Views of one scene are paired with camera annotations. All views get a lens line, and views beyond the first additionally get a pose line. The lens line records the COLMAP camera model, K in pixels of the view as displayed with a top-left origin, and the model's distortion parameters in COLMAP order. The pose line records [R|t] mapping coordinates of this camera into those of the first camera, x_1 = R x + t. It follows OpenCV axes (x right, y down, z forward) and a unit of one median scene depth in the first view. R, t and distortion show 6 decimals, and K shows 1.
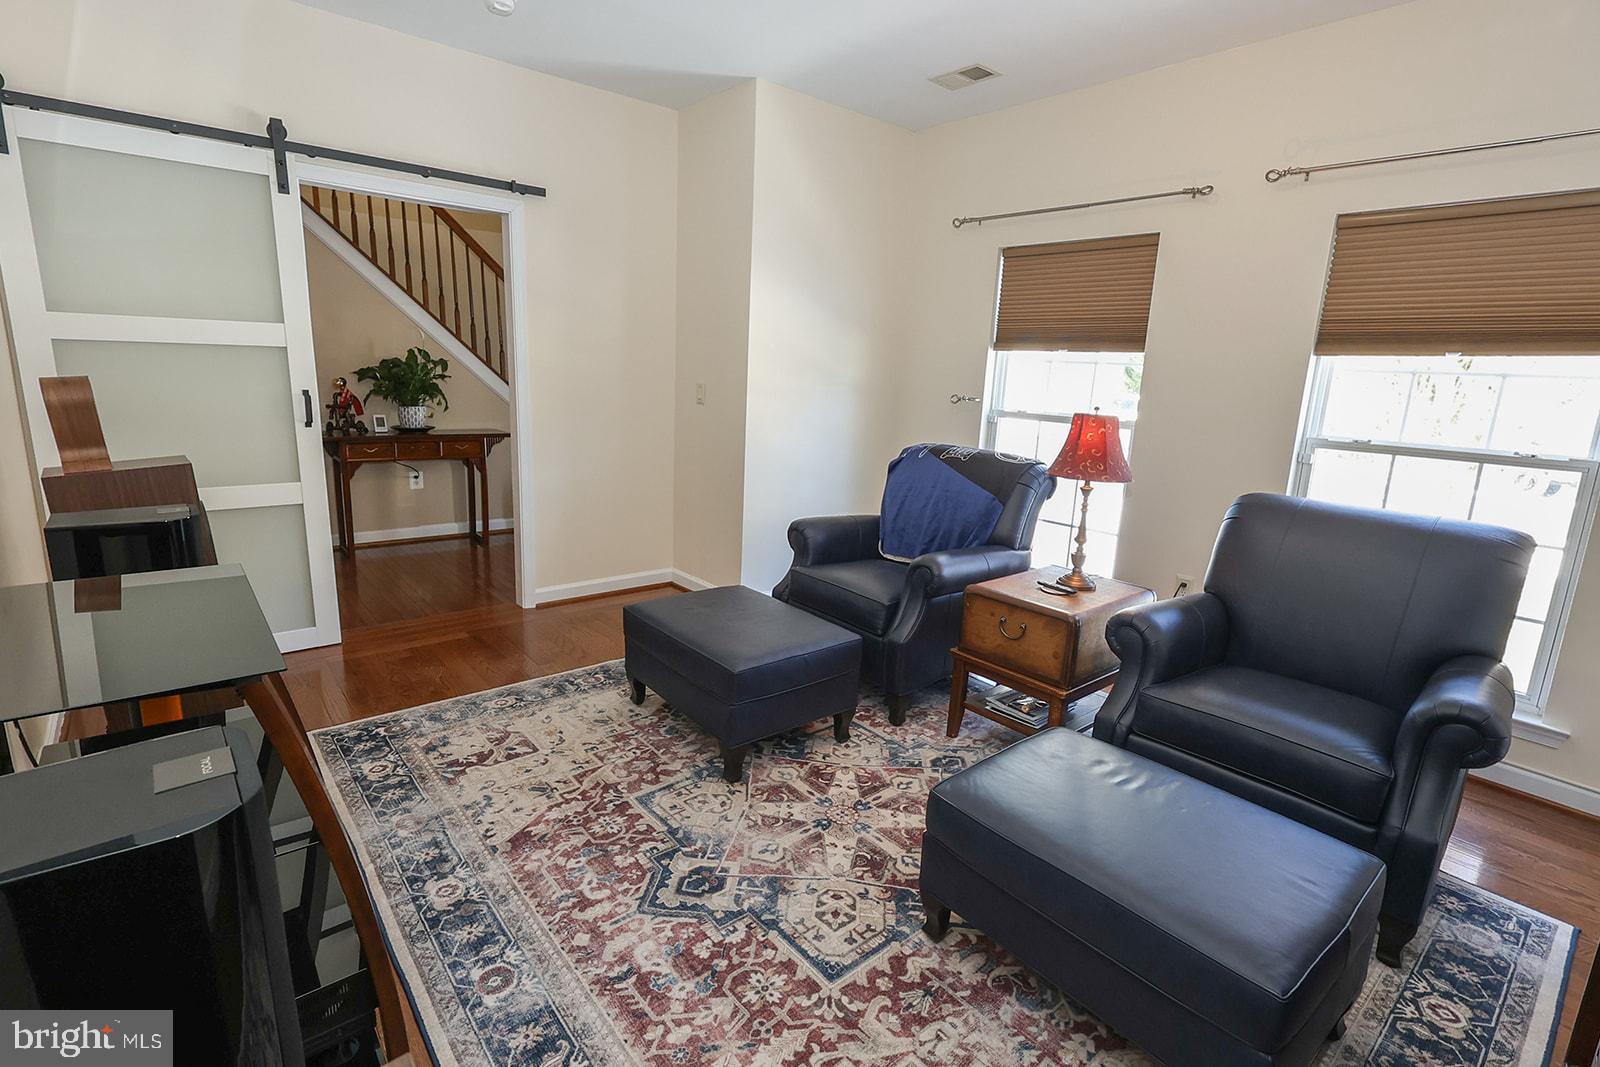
lens RADIAL K [[762.0, 0, 828.4], [0, 762.0, 488.4], [0, 0, 1]] dist [-0.000580, 0.001371]
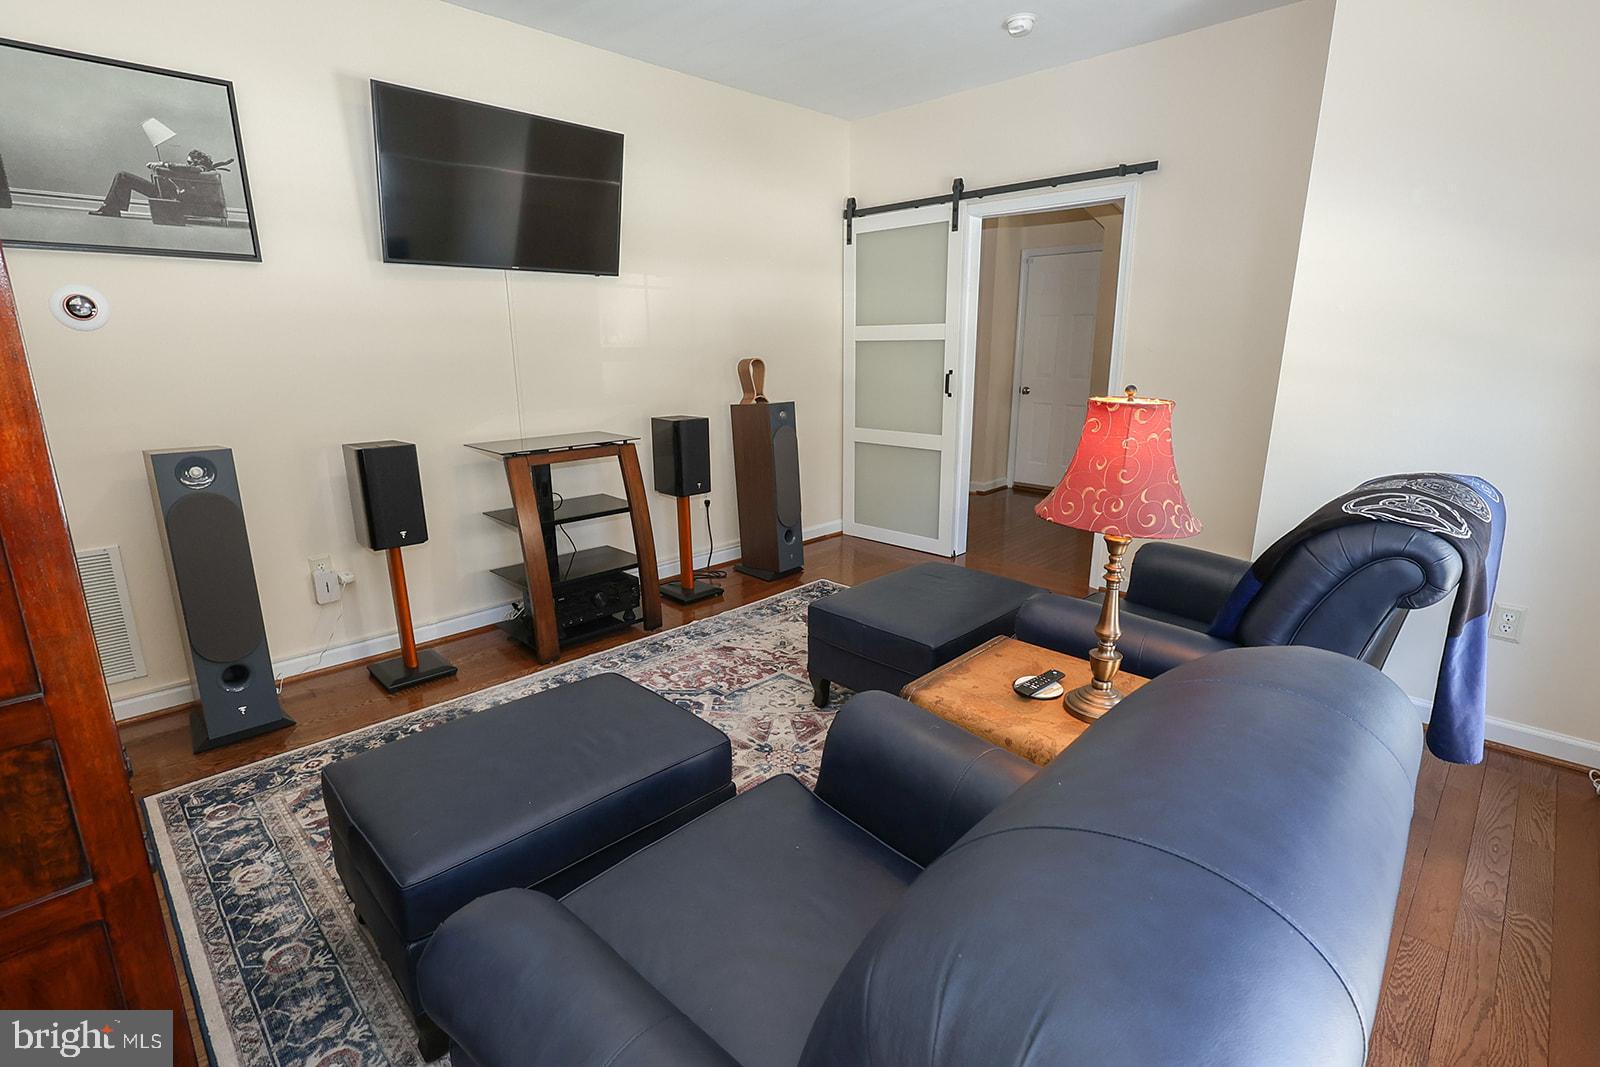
lens RADIAL K [[762.0, 0, 803.8], [0, 762.0, 531.4], [0, 0, 1]] dist [-0.000580, 0.001371]
pose [[0.071090, 0.201264, -0.976954, 1.119424], [-0.152297, 0.970138, 0.188778, -0.104639], [0.985775, 0.135367, 0.099619, 0.968207]]
